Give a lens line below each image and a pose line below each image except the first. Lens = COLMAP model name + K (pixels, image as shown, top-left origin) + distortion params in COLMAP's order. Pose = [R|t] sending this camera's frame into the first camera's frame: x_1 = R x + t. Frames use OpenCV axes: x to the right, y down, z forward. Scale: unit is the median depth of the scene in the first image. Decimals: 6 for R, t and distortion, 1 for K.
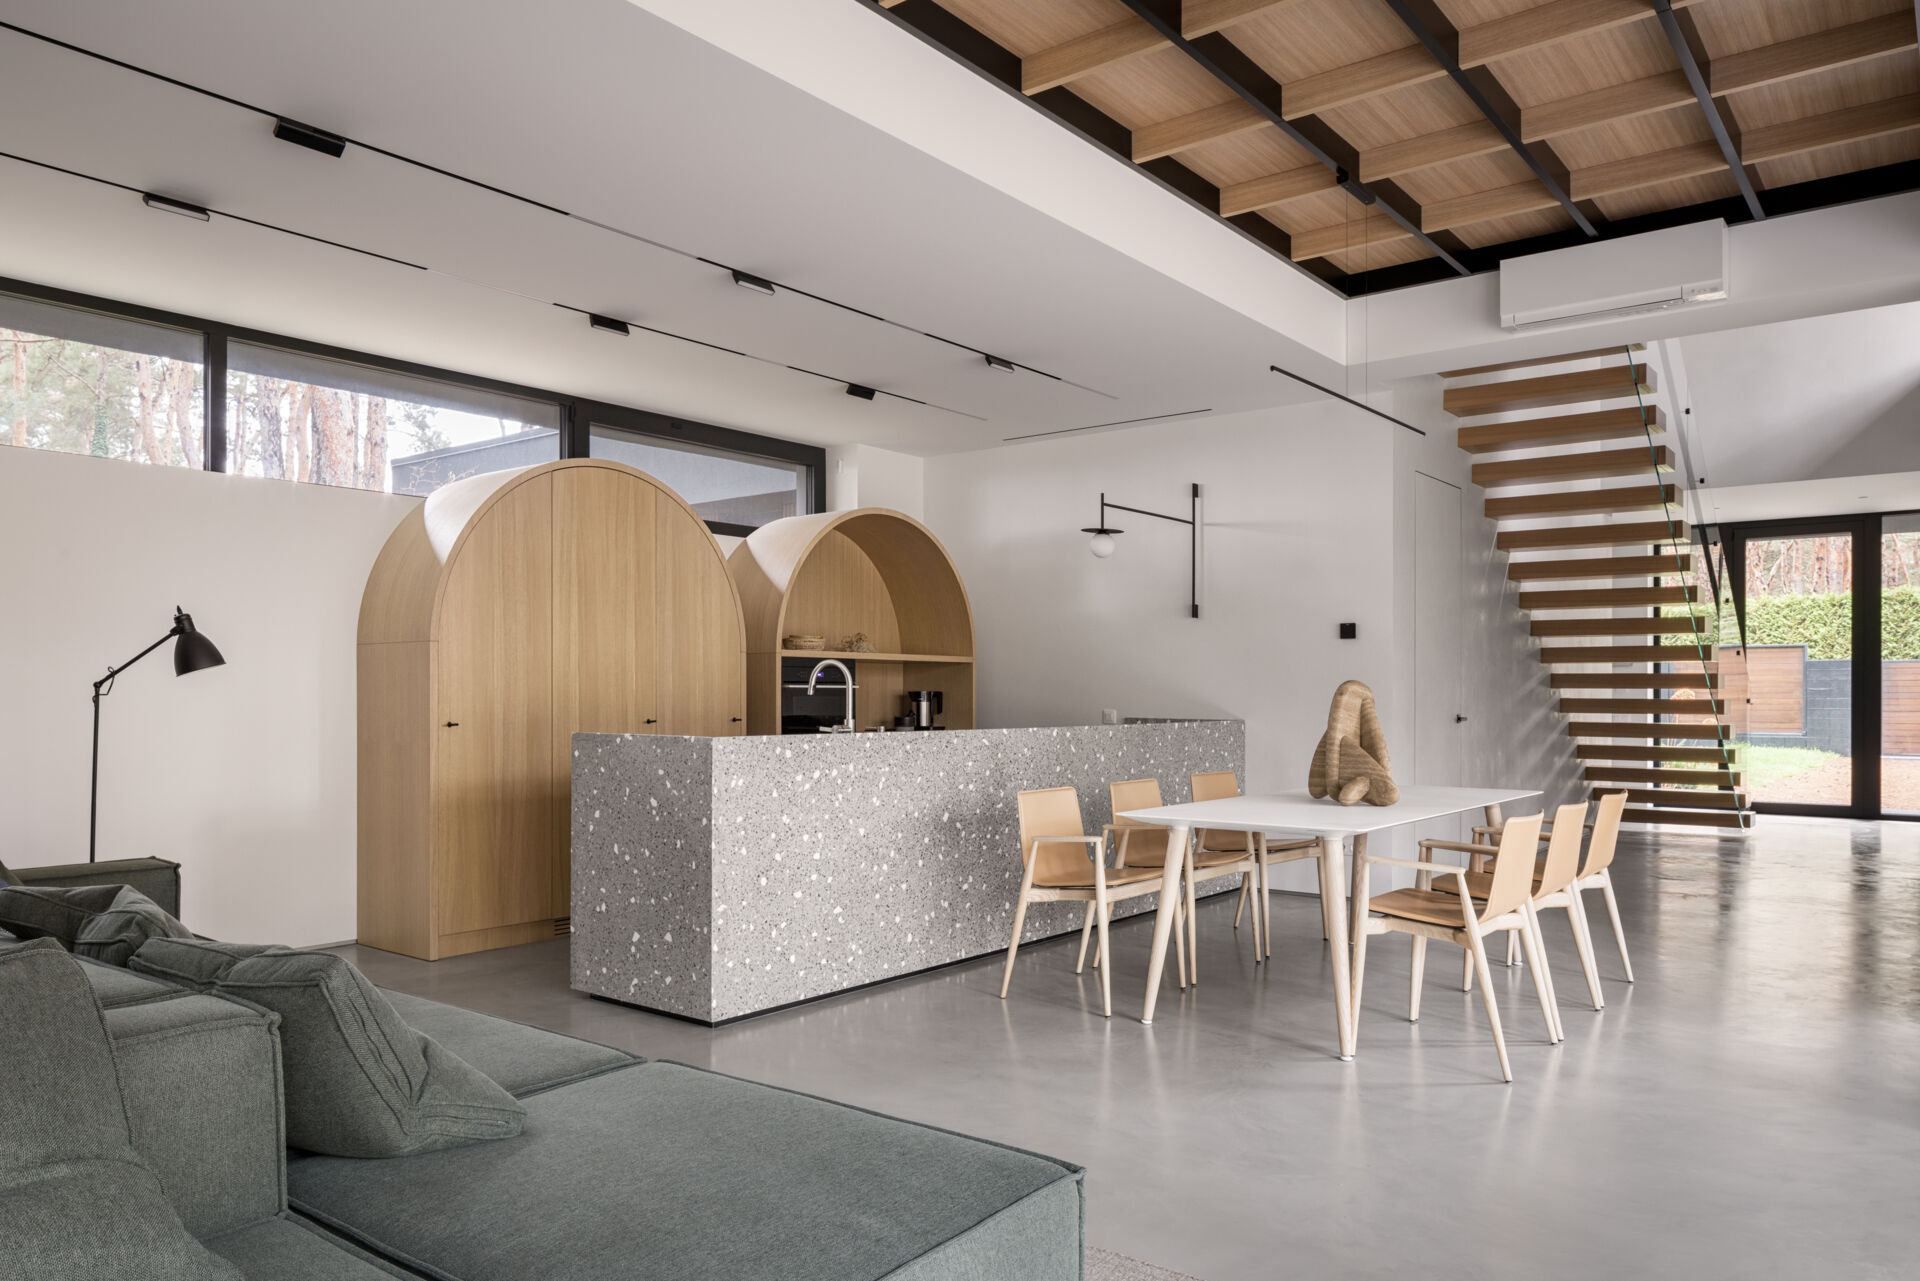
lens RADIAL K [[1315.2, 0, 959.0], [0, 1315.2, 680.6], [0, 0, 1]] dist [-0.009408, 0.004905]
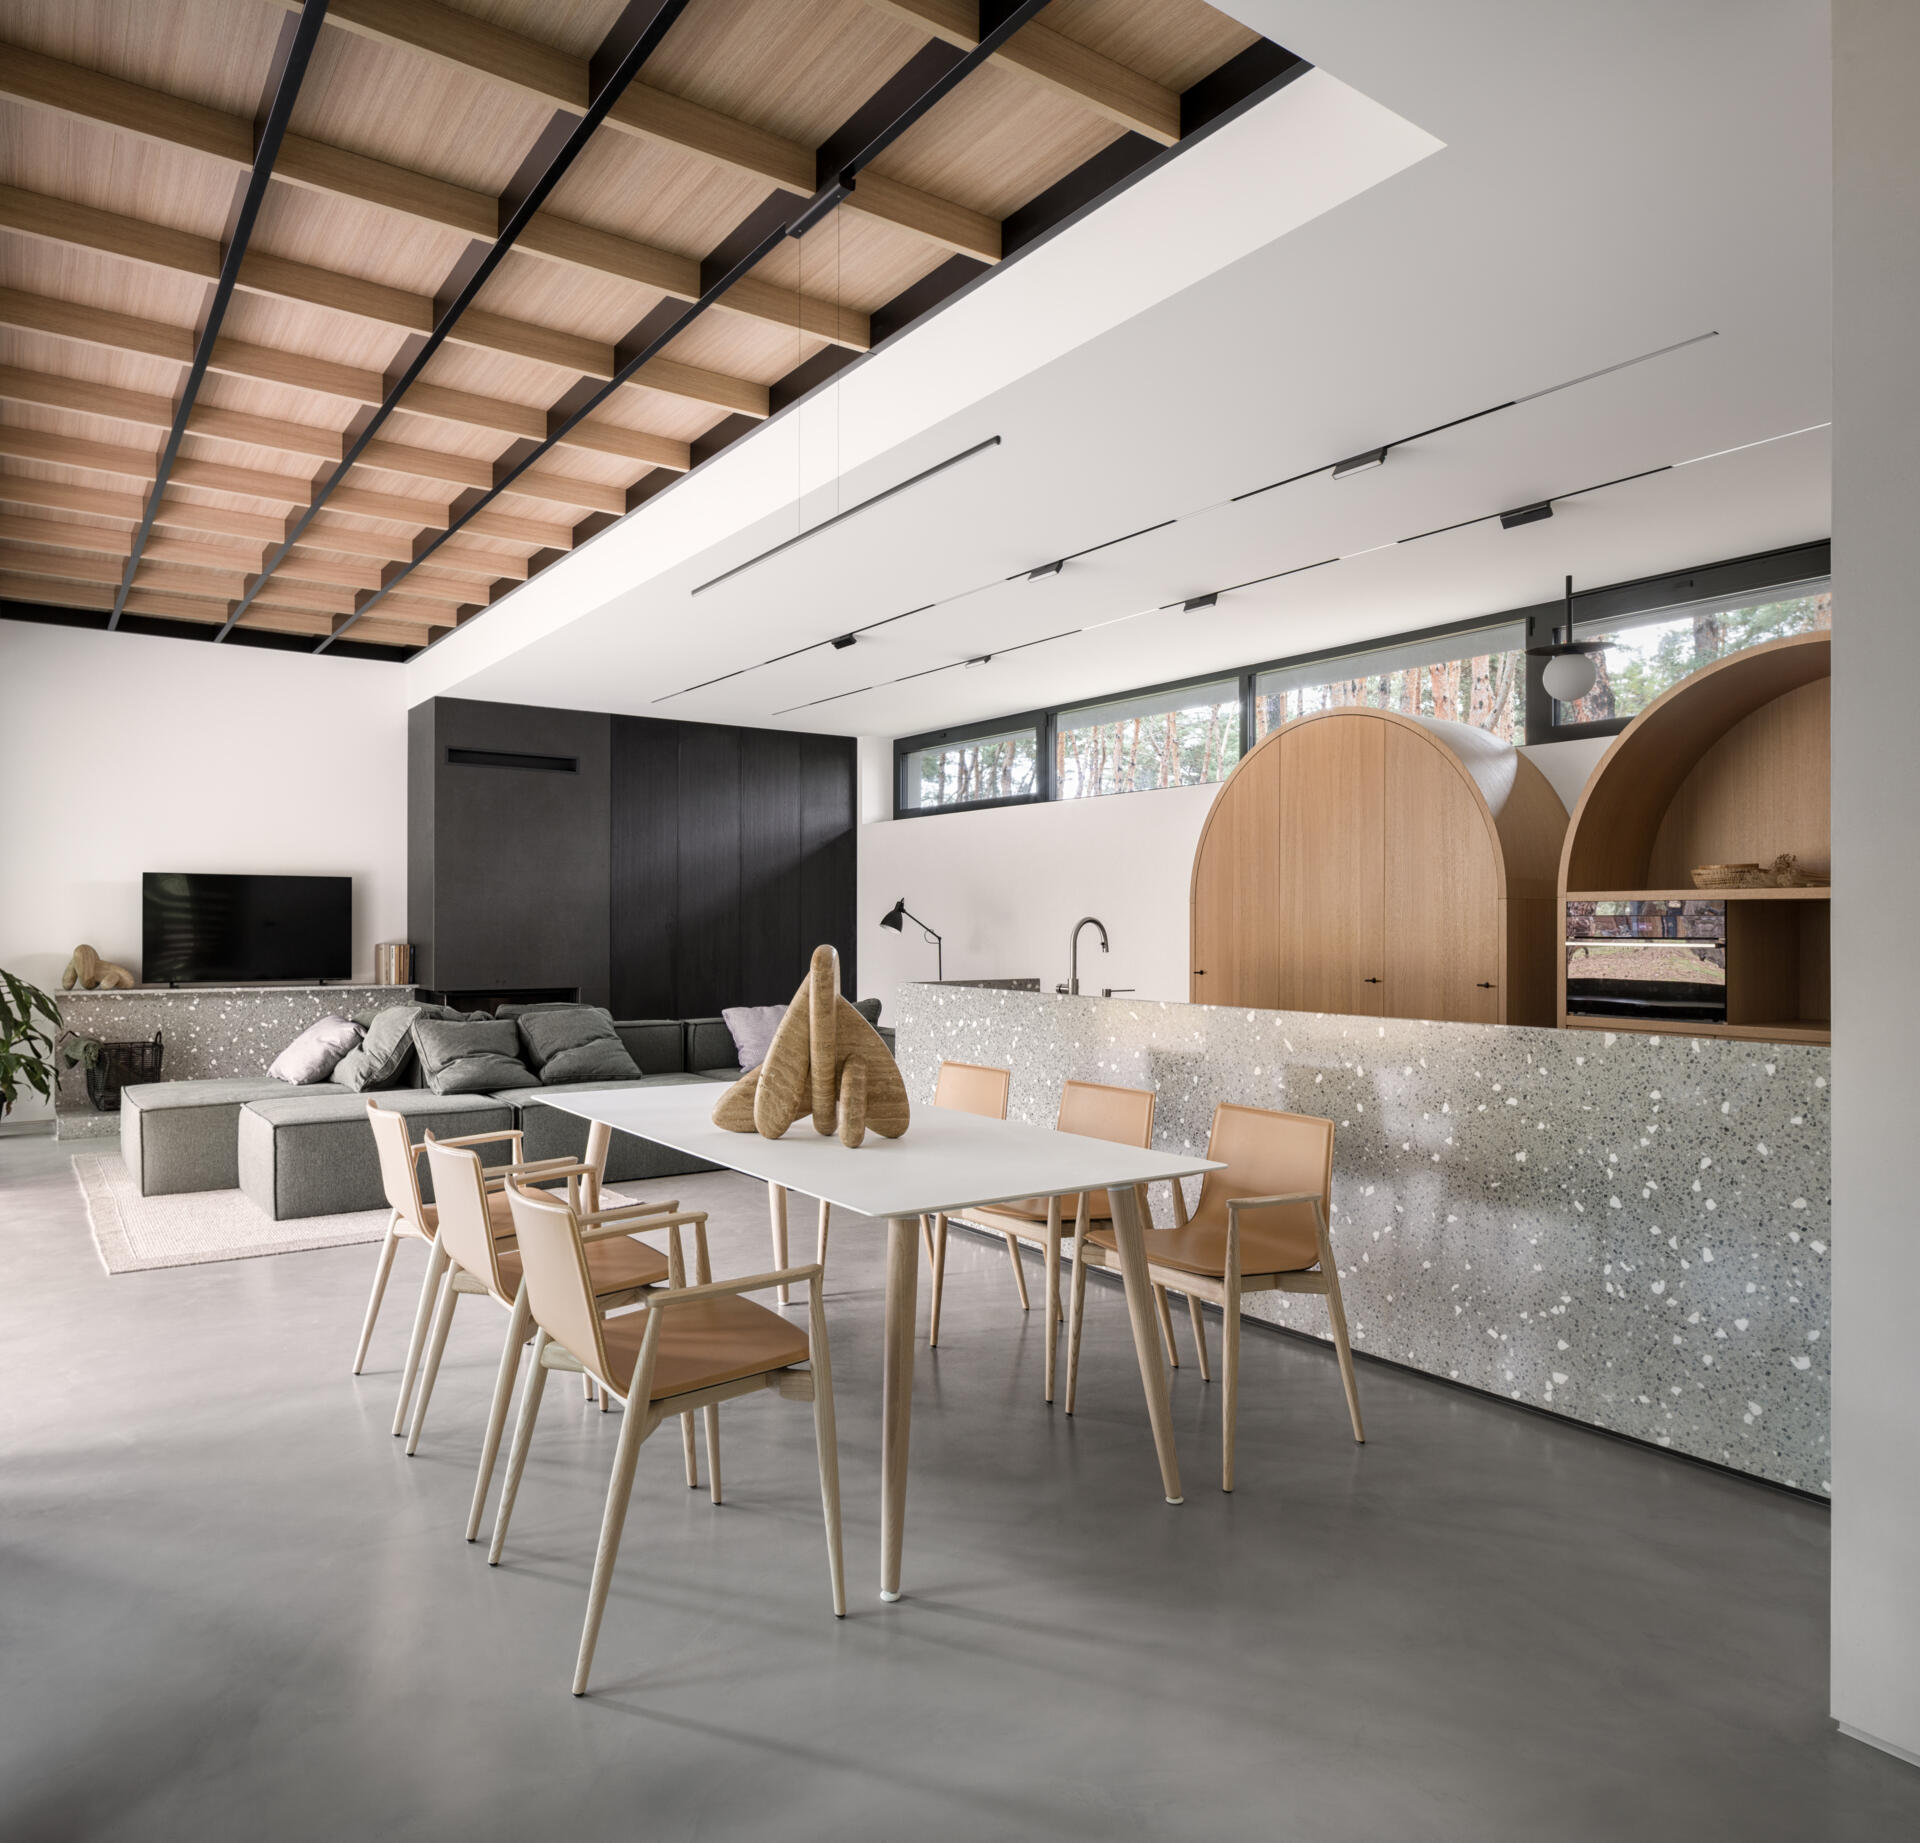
lens RADIAL K [[1324.8, 0, 959.1], [0, 1324.8, 912.6], [0, 0, 1]] dist [-0.003193, -0.003328]
pose [[-0.281148, -0.011991, -0.959590, 0.798168], [0.005608, 0.999884, -0.014137, -0.005320], [0.959648, -0.009356, -0.281048, 1.084334]]
